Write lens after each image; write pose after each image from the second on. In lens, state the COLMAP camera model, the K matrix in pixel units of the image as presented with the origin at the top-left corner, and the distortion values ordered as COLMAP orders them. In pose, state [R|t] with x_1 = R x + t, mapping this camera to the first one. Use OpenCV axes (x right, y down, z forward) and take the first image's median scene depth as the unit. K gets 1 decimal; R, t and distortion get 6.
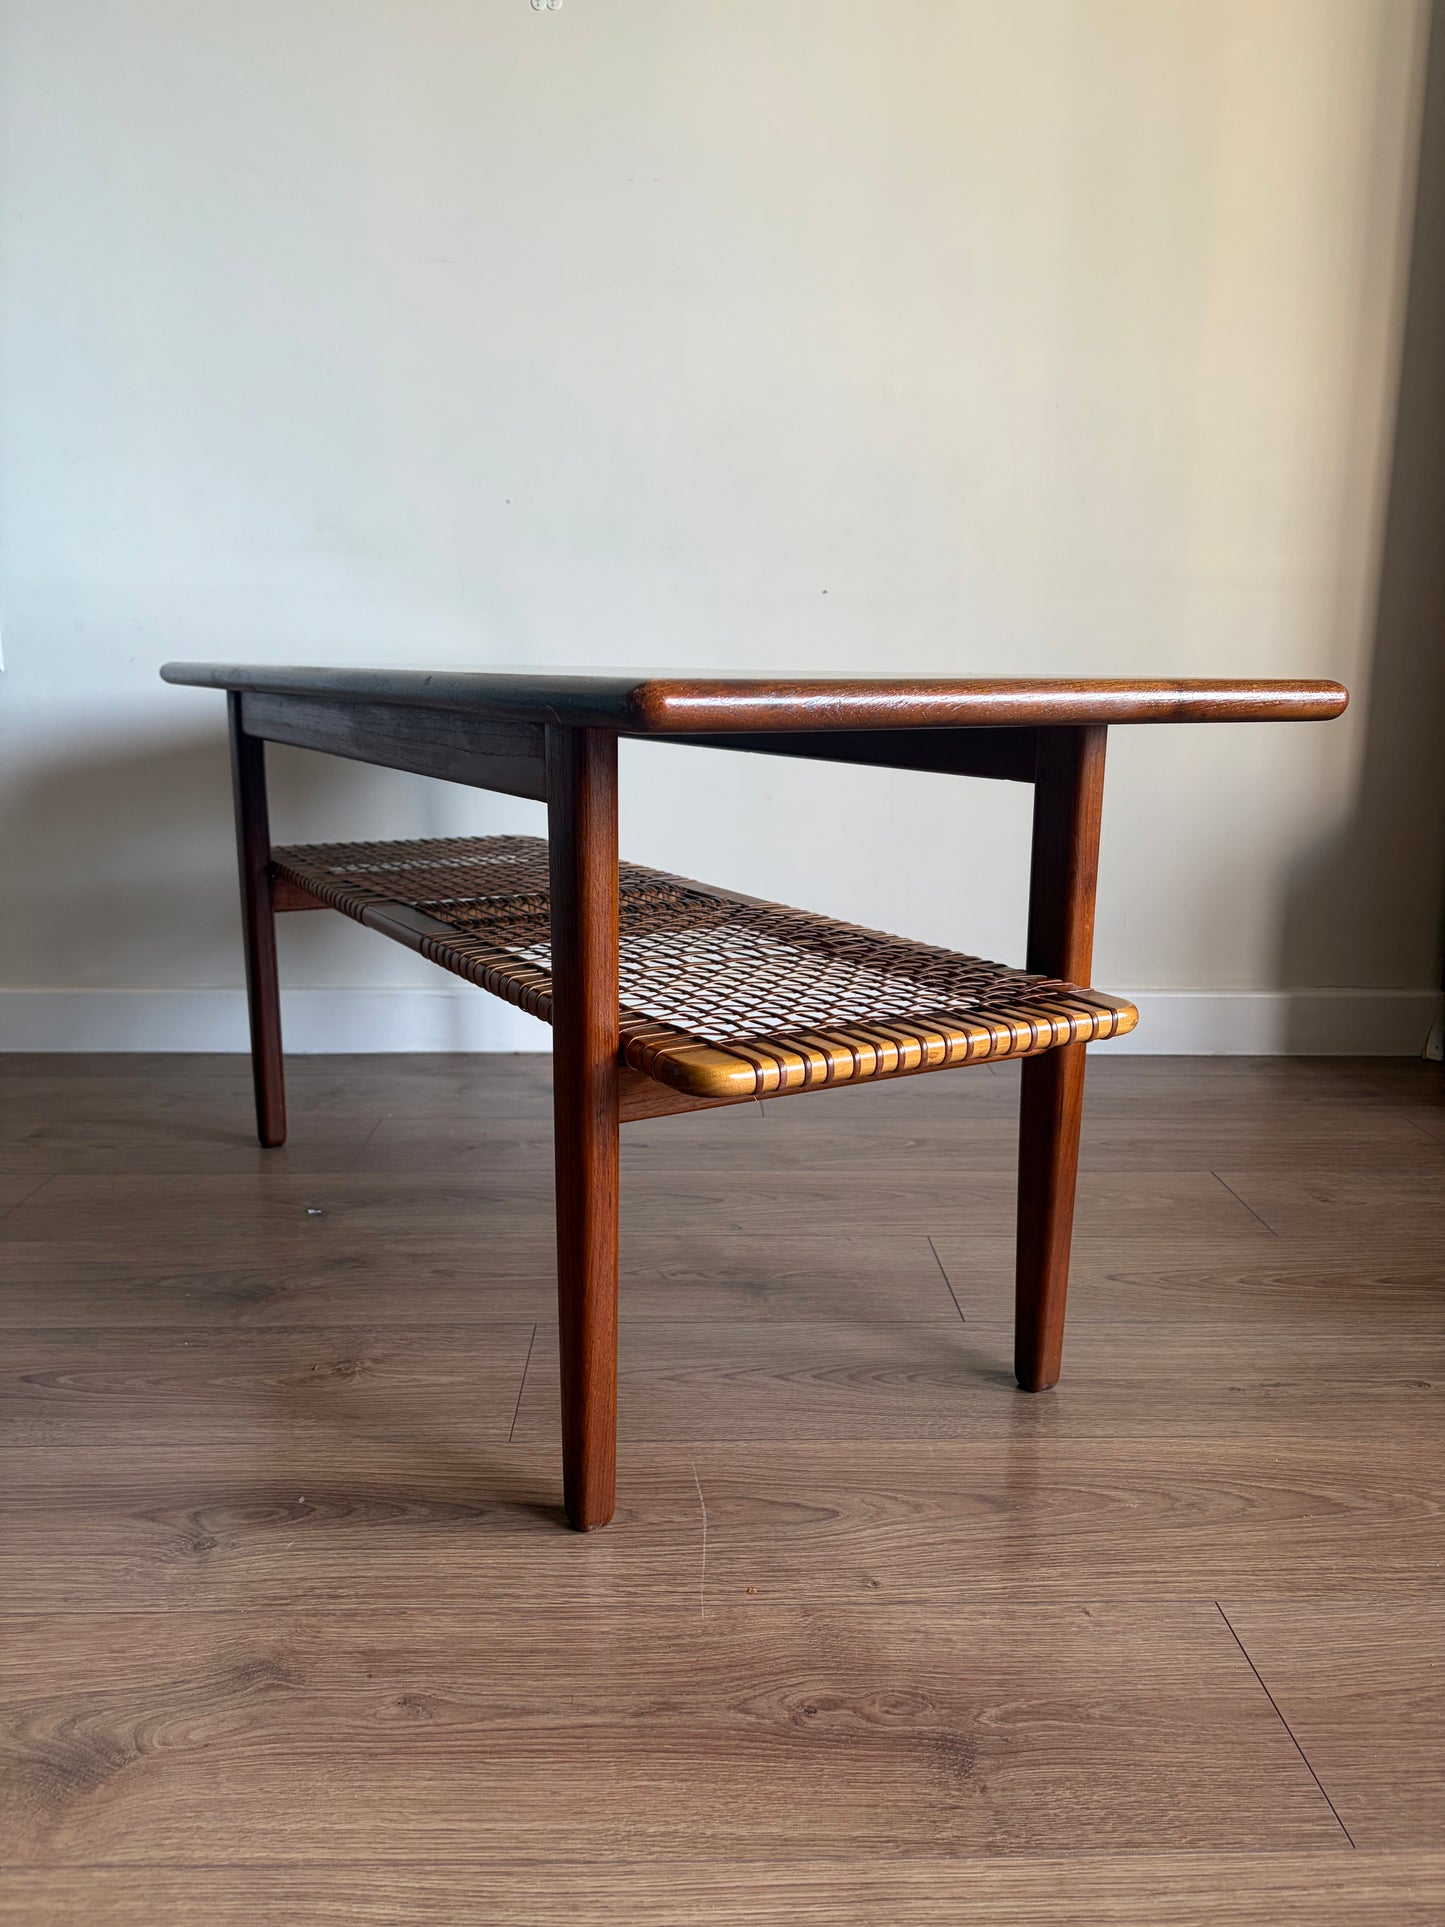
lens RADIAL K [[1448.4, 0, 722.5], [0, 1448.4, 969.2], [0, 0, 1]] dist [0.038225, -0.037160]
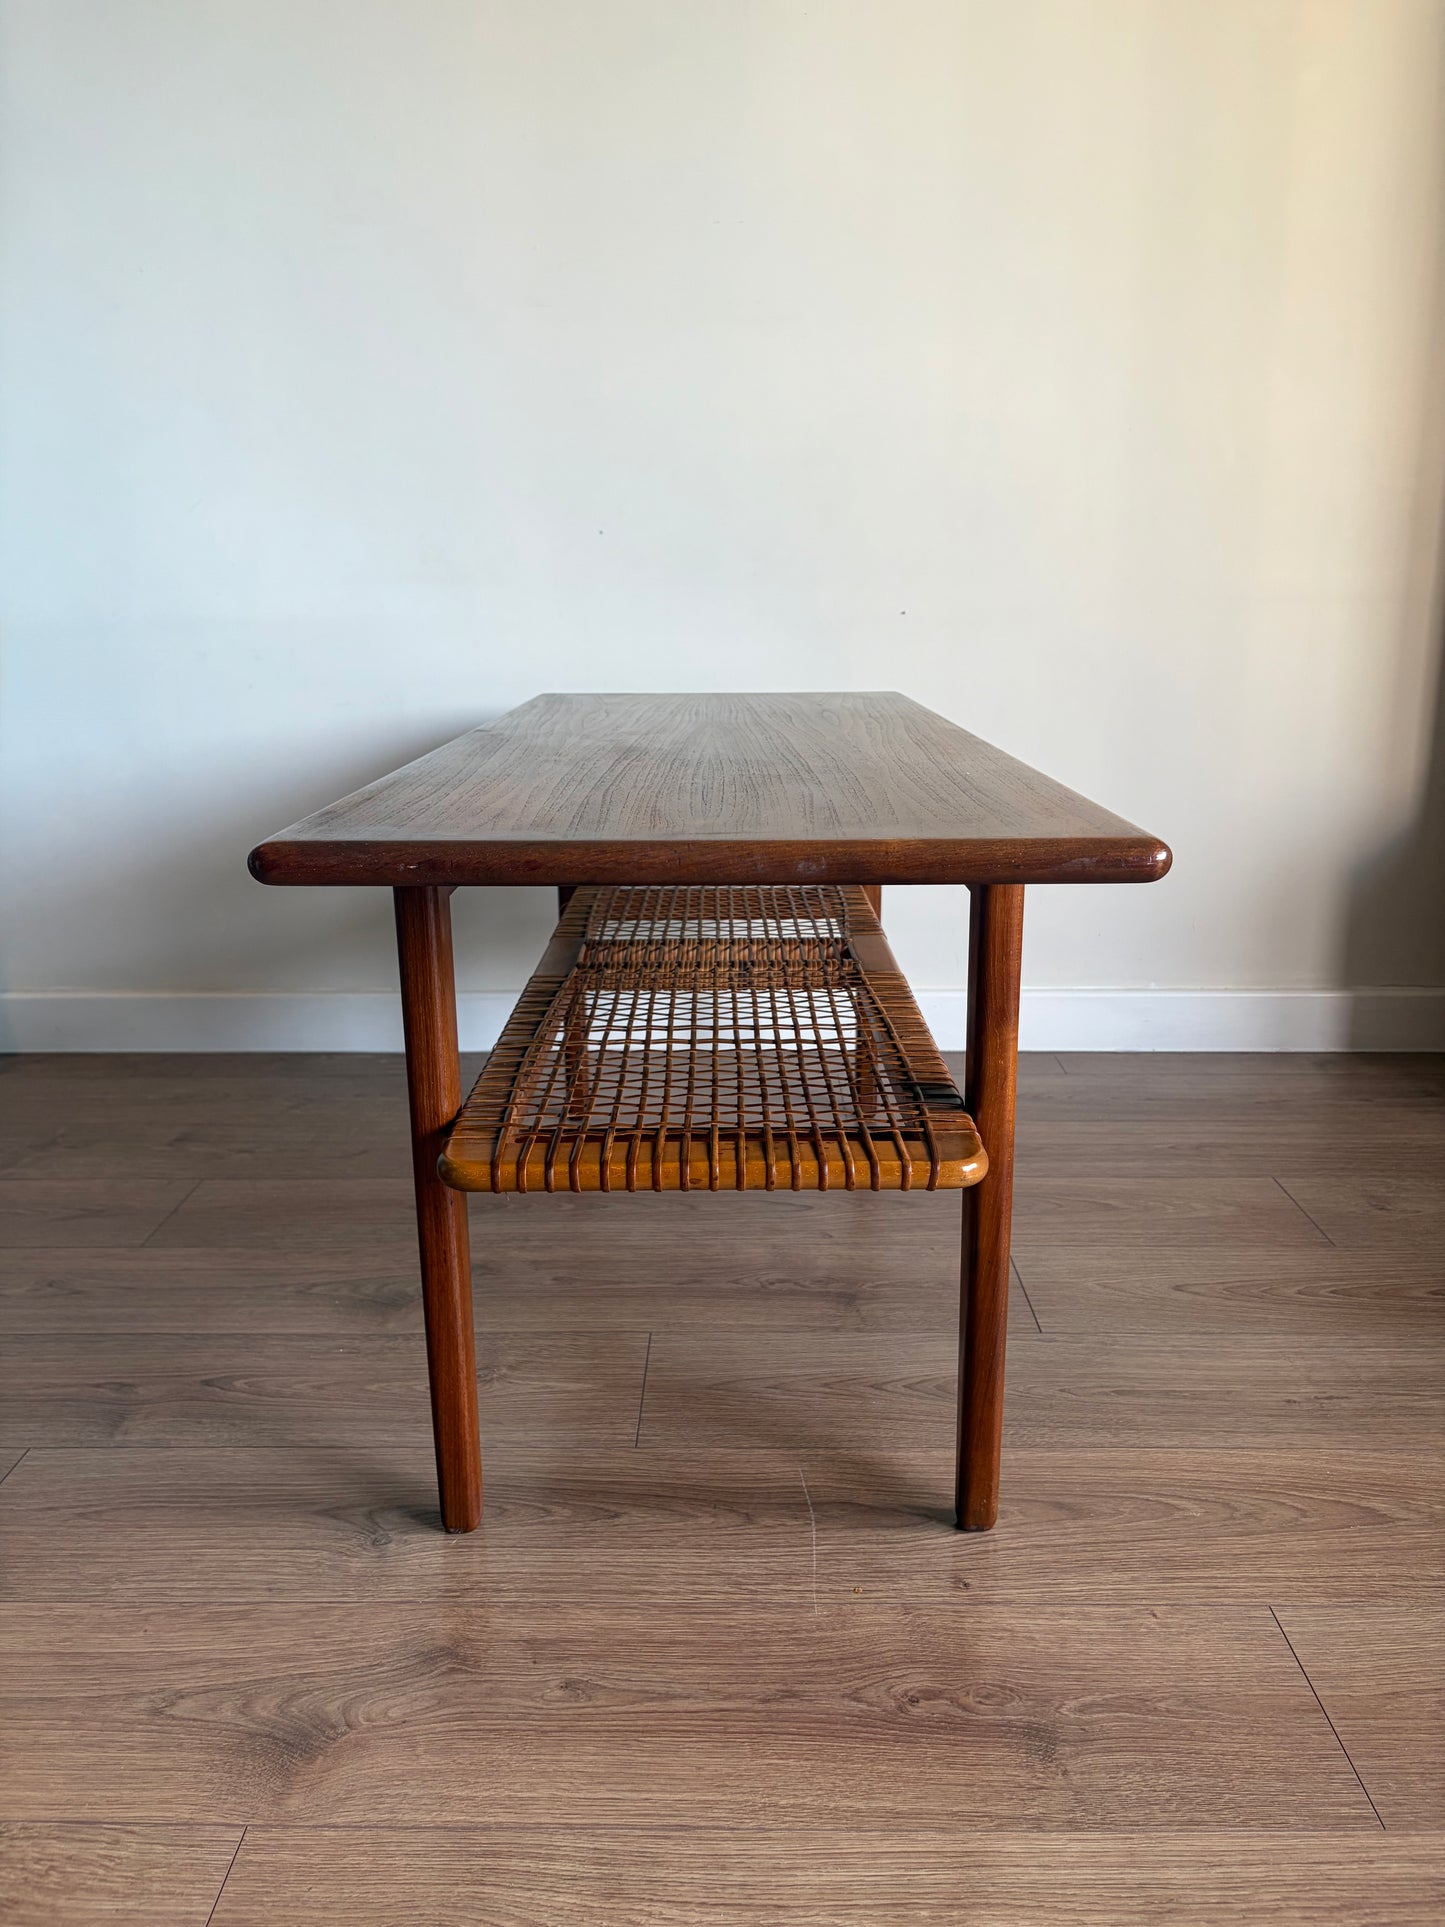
lens RADIAL K [[1448.4, 0, 724.3], [0, 1448.4, 969.1], [0, 0, 1]] dist [0.038225, -0.037160]
pose [[0.999137, -0.004414, -0.041310, -0.030939], [0.006188, 0.999061, 0.042892, -0.096765], [0.041082, -0.043110, 0.998225, -0.110282]]
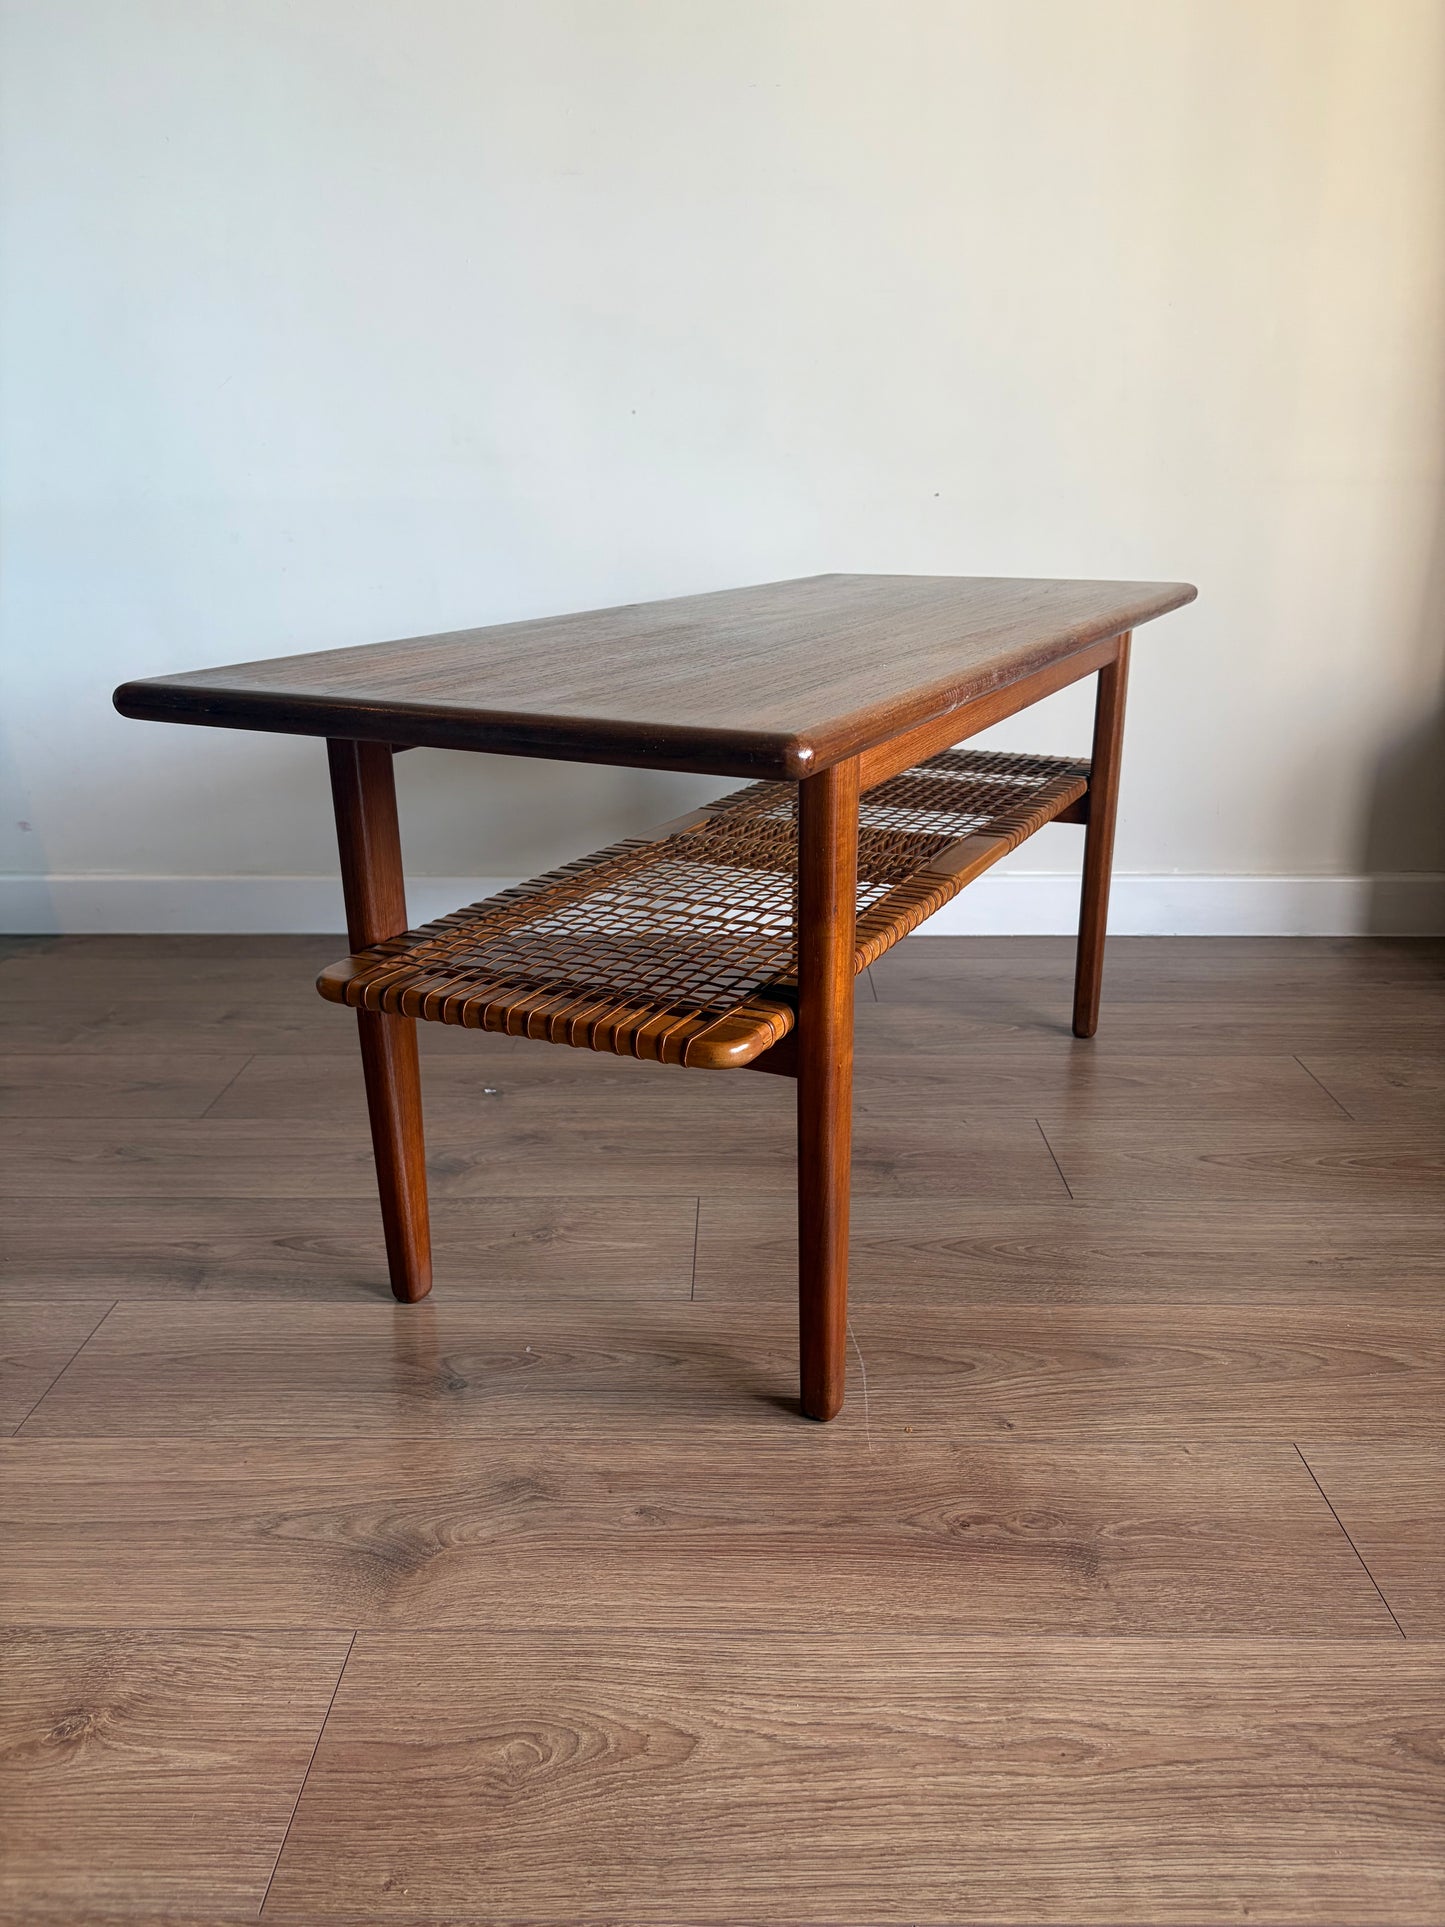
lens RADIAL K [[1448.4, 0, 724.1], [0, 1448.4, 968.3], [0, 0, 1]] dist [0.038225, -0.037160]
pose [[0.999135, 0.001270, -0.041559, -0.073506], [0.003570, 0.993224, 0.116163, -0.087095], [0.041425, -0.116211, 0.992360, -0.150985]]
